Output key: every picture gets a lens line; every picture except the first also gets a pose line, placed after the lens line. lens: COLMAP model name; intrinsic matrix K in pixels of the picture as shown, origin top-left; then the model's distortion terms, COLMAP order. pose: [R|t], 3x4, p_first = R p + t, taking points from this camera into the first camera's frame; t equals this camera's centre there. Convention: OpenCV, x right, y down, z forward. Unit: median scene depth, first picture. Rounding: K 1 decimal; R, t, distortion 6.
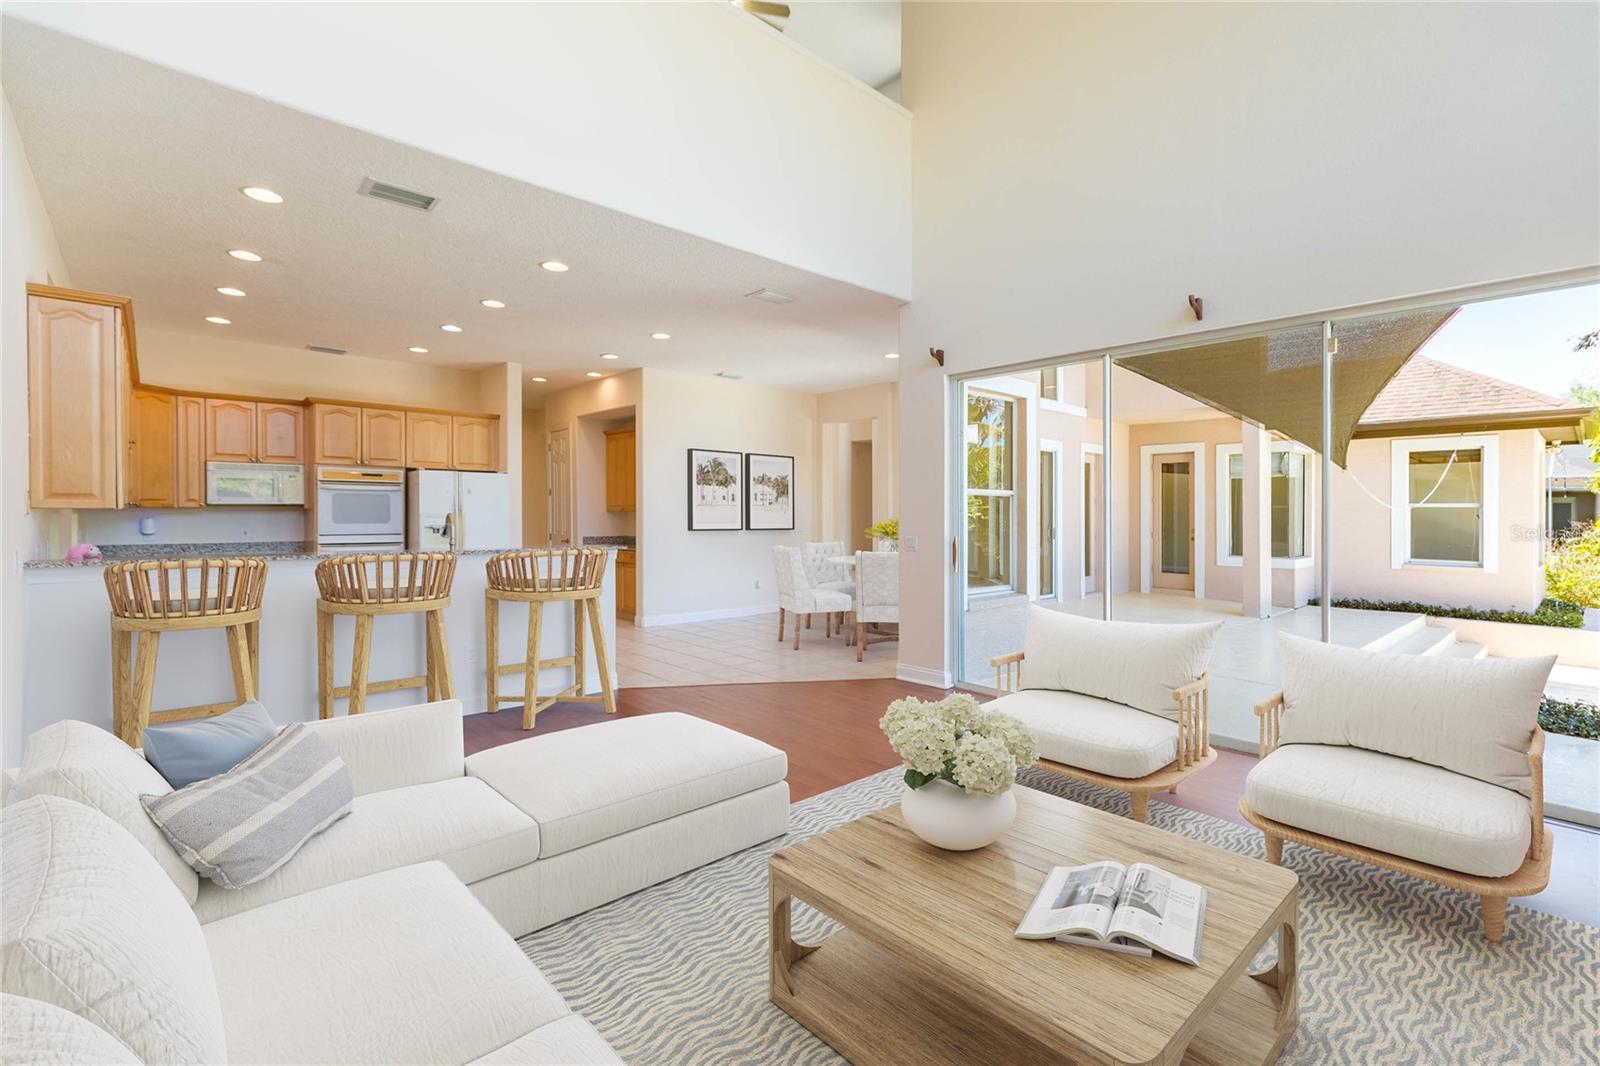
lens RADIAL K [[722.6, 0, 799.5], [0, 722.6, 511.5], [0, 0, 1]] dist [0.002905, -0.000185]
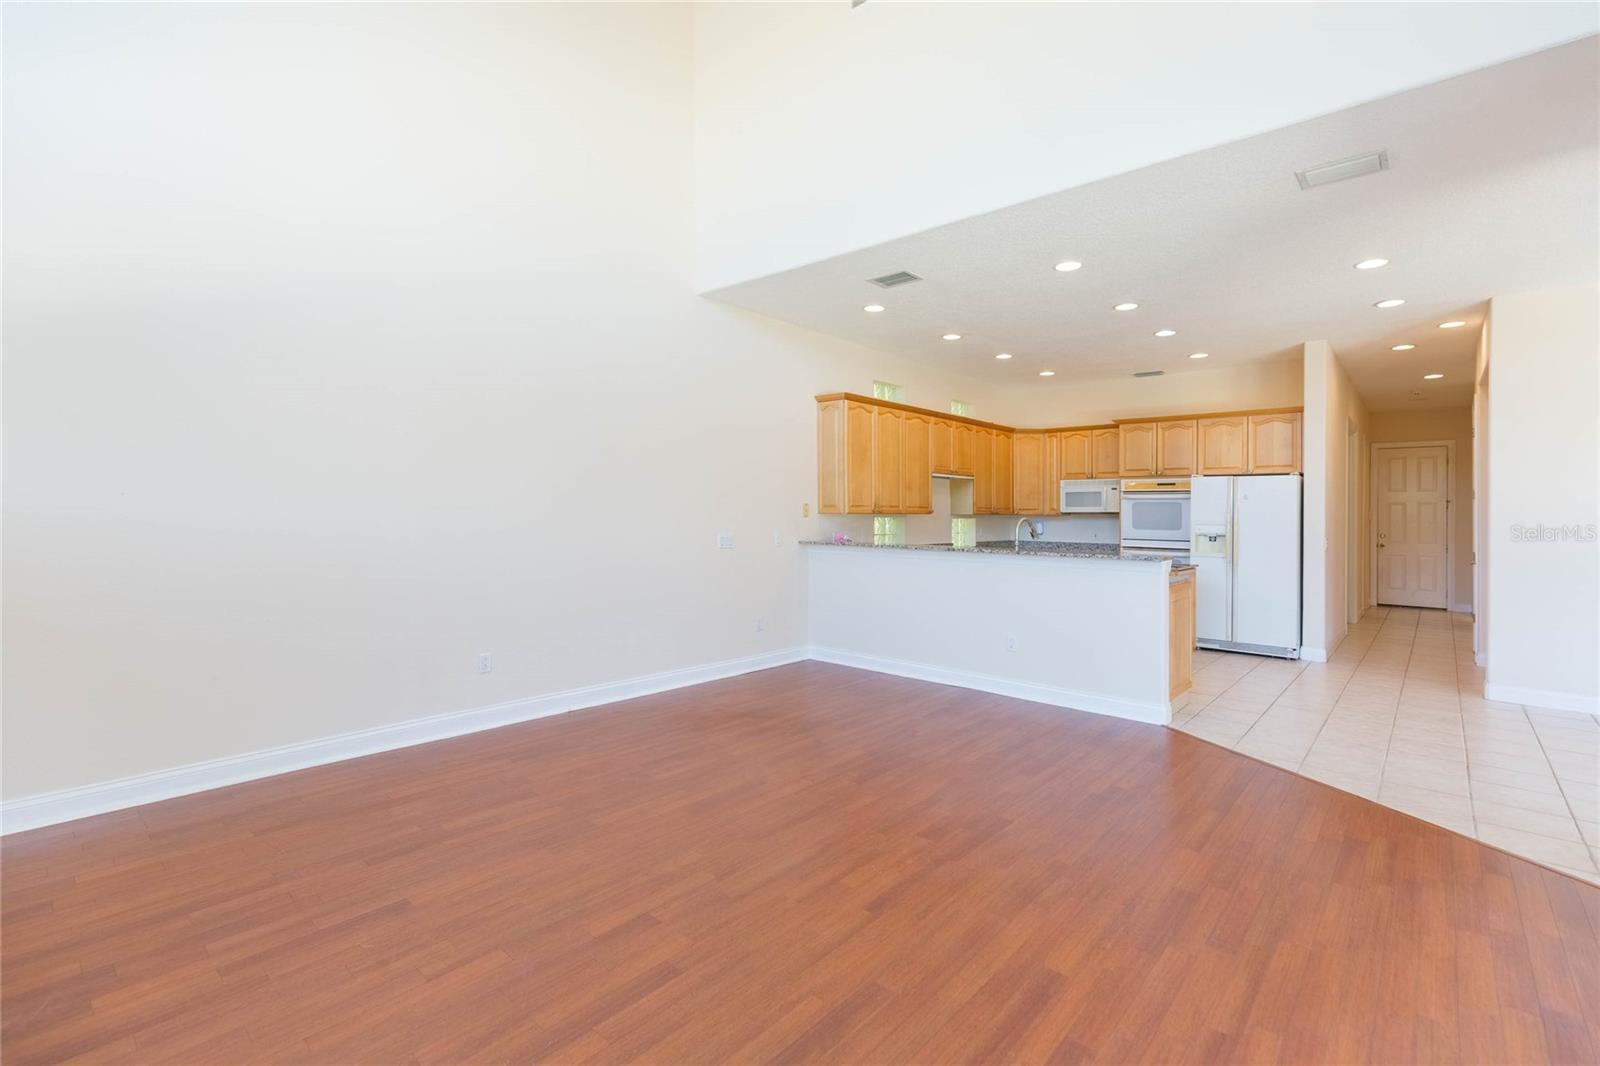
lens RADIAL K [[717.1, 0, 800.0], [0, 717.1, 533.0], [0, 0, 1]] dist [0.000183, -0.000060]
pose [[0.110368, 0.021427, -0.993660, 0.403698], [-0.009106, 0.999747, 0.020546, 0.004143], [0.993849, 0.006781, 0.110535, 0.361853]]
